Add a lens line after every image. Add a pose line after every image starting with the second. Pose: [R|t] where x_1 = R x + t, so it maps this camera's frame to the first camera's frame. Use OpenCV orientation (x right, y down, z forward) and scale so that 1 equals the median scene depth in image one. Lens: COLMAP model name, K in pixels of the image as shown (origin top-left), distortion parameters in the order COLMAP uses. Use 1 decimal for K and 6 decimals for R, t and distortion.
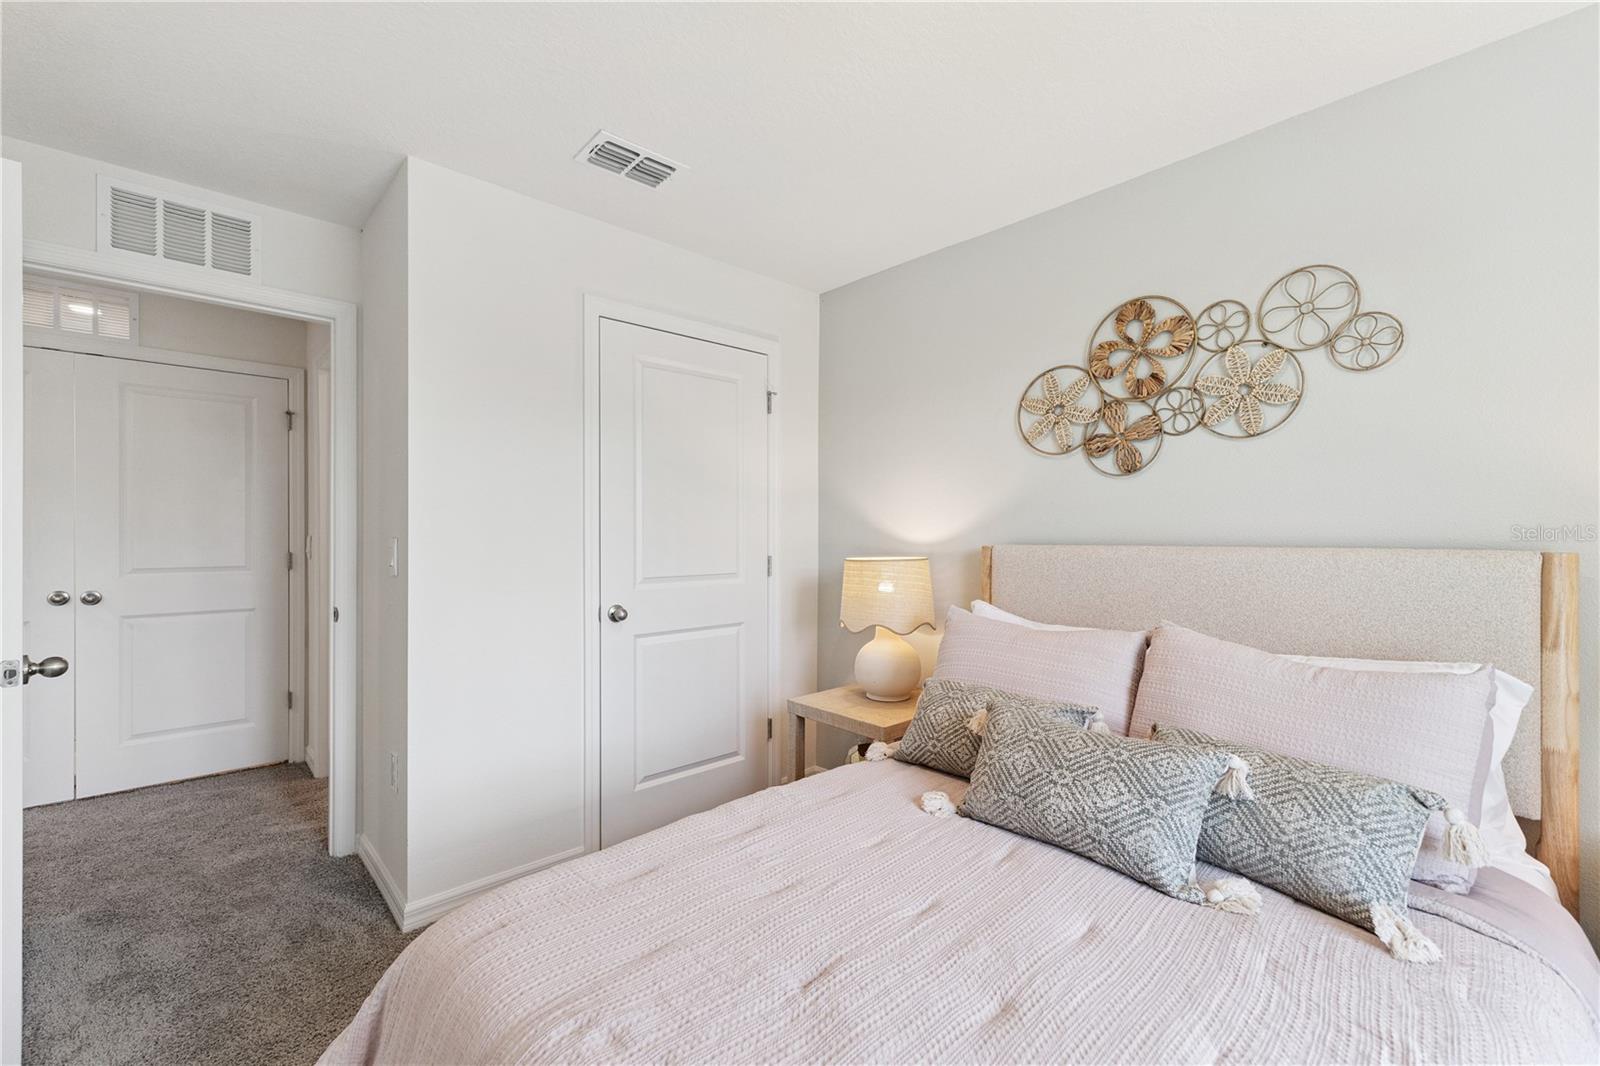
lens RADIAL K [[656.6, 0, 801.6], [0, 656.6, 533.9], [0, 0, 1]] dist [0.000314, -0.000006]
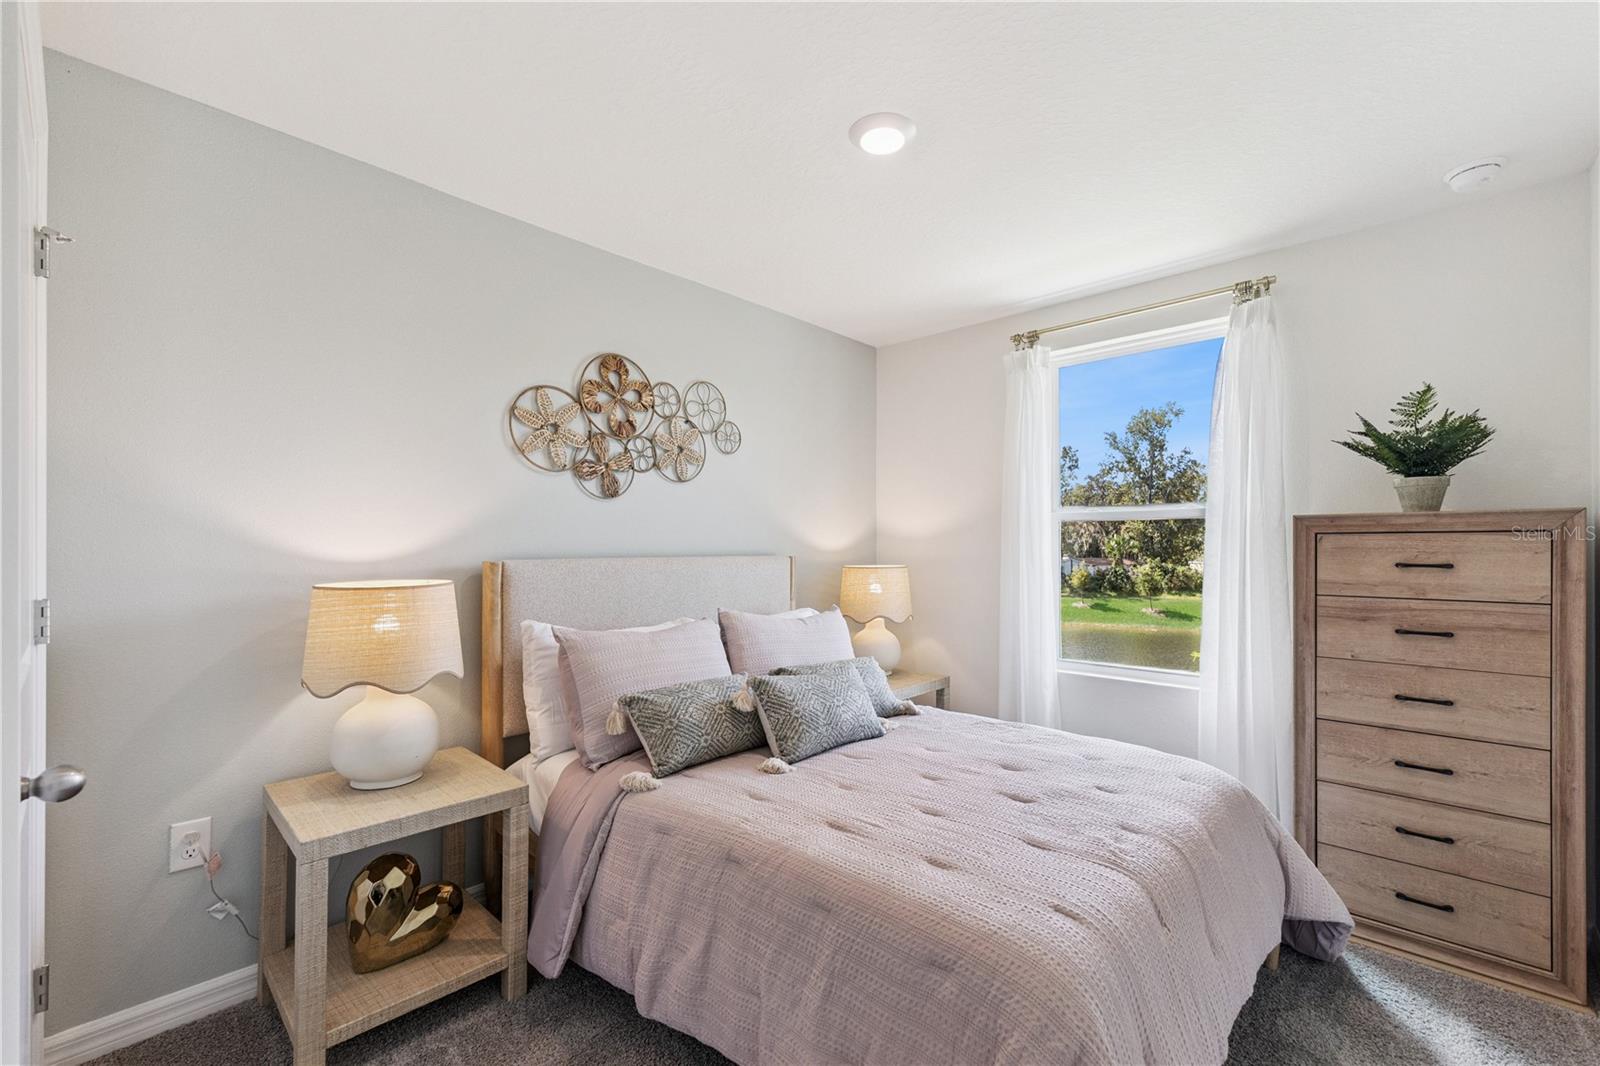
lens RADIAL K [[678.6, 0, 801.4], [0, 678.6, 540.9], [0, 0, 1]] dist [-0.000698, -0.000122]
pose [[-0.066194, 0.004712, 0.997796, -0.794570], [-0.001740, 0.999987, -0.004837, -0.007014], [-0.997805, -0.002056, -0.066185, 0.765678]]
